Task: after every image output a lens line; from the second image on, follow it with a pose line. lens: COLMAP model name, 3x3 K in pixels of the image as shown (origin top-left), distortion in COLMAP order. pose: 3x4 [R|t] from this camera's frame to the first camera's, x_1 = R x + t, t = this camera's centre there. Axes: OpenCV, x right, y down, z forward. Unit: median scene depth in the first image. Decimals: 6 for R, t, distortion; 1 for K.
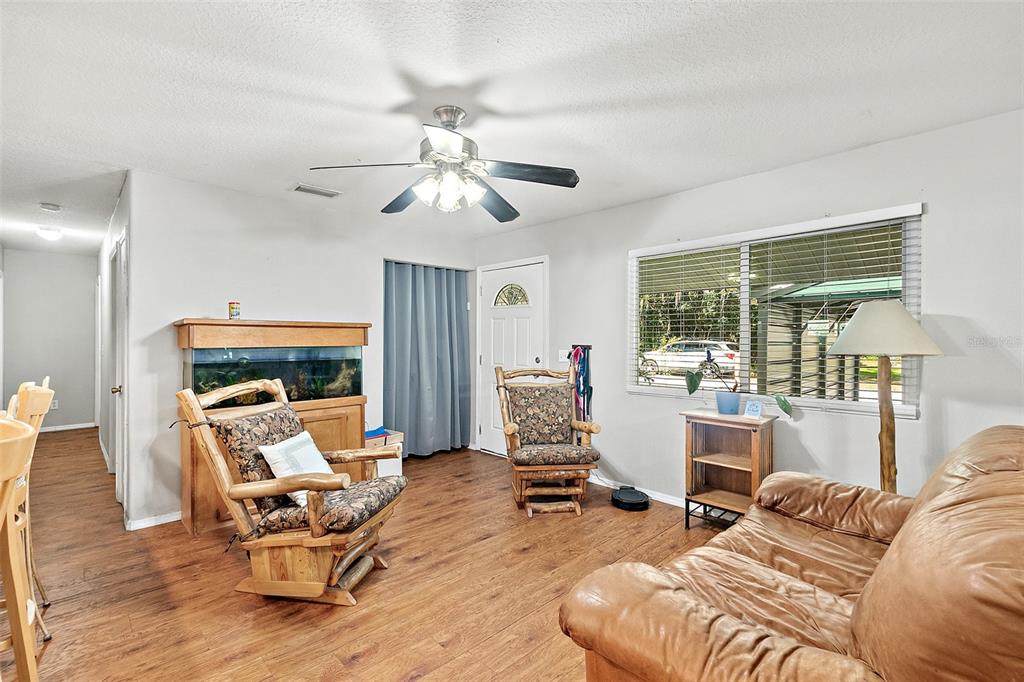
lens RADIAL K [[449.3, 0, 507.5], [0, 449.3, 344.1], [0, 0, 1]] dist [0.001333, -0.000125]
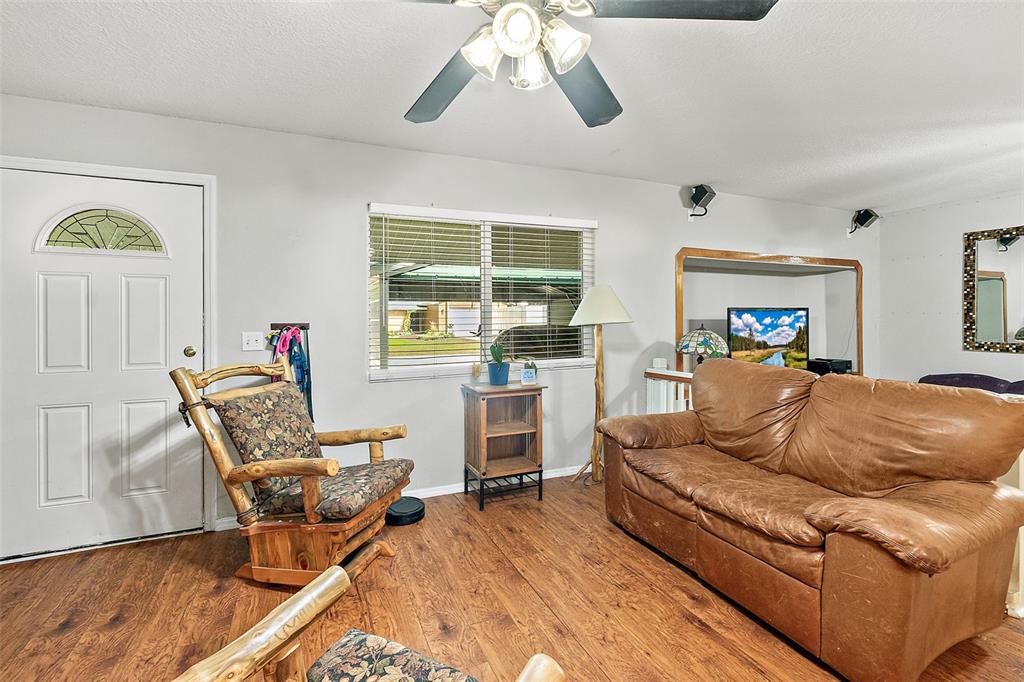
lens RADIAL K [[467.8, 0, 494.4], [0, 467.8, 317.6], [0, 0, 1]] dist [-0.003003, 0.000061]
pose [[0.365506, -0.008679, 0.930768, -0.644010], [0.019005, 0.999818, 0.001860, -0.003219], [-0.930615, 0.017009, 0.365605, 0.754219]]
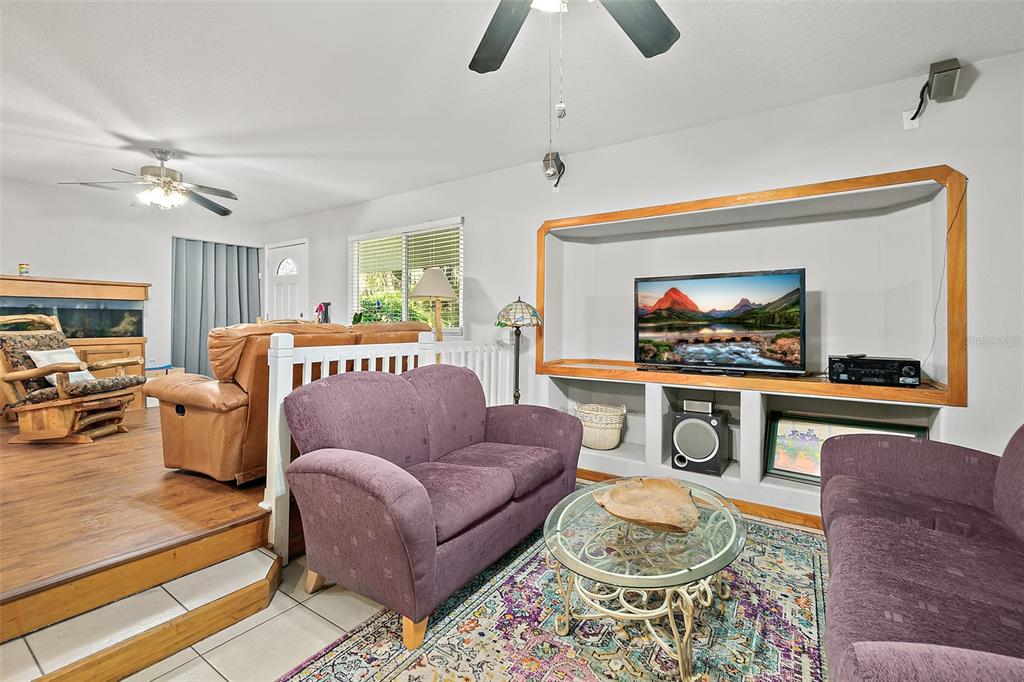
lens RADIAL K [[449.3, 0, 500.5], [0, 449.3, 320.7], [0, 0, 1]] dist [0.001333, -0.000125]
pose [[0.982138, 0.000385, 0.188163, 0.733903], [0.002943, 0.999844, -0.017406, 0.142484], [-0.188141, 0.017648, 0.981984, -0.815718]]
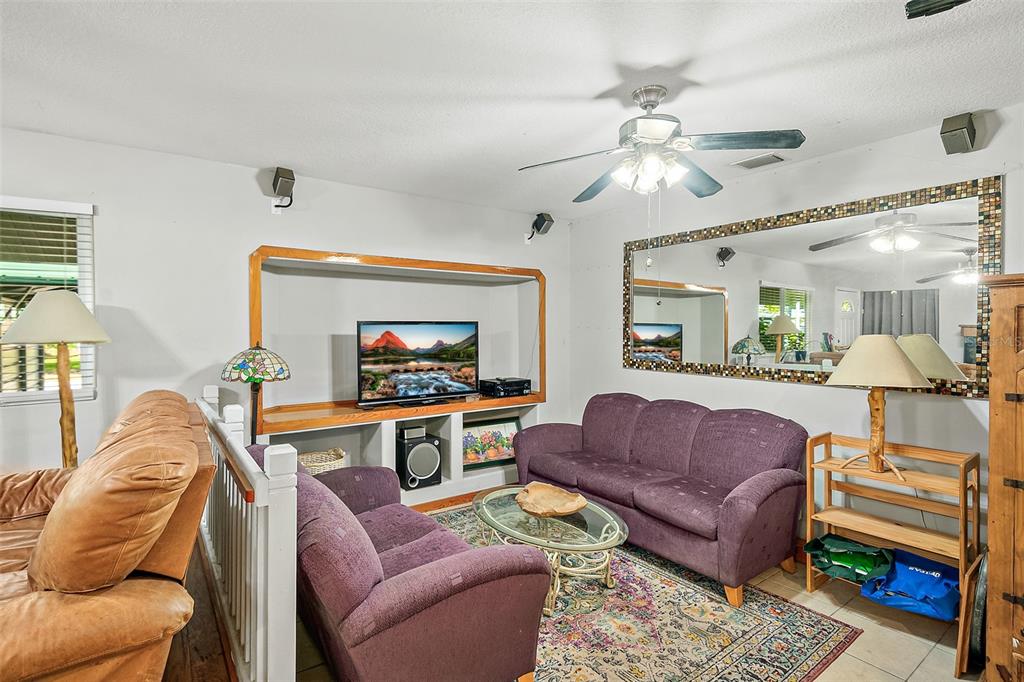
lens RADIAL K [[503.0, 0, 510.2], [0, 503.0, 332.8], [0, 0, 1]] dist [-0.016107, -0.000184]
pose [[0.155714, -0.017122, 0.987654, -0.137892], [0.014722, 0.999779, 0.015011, 0.000346], [-0.987692, 0.012203, 0.155932, -0.207033]]
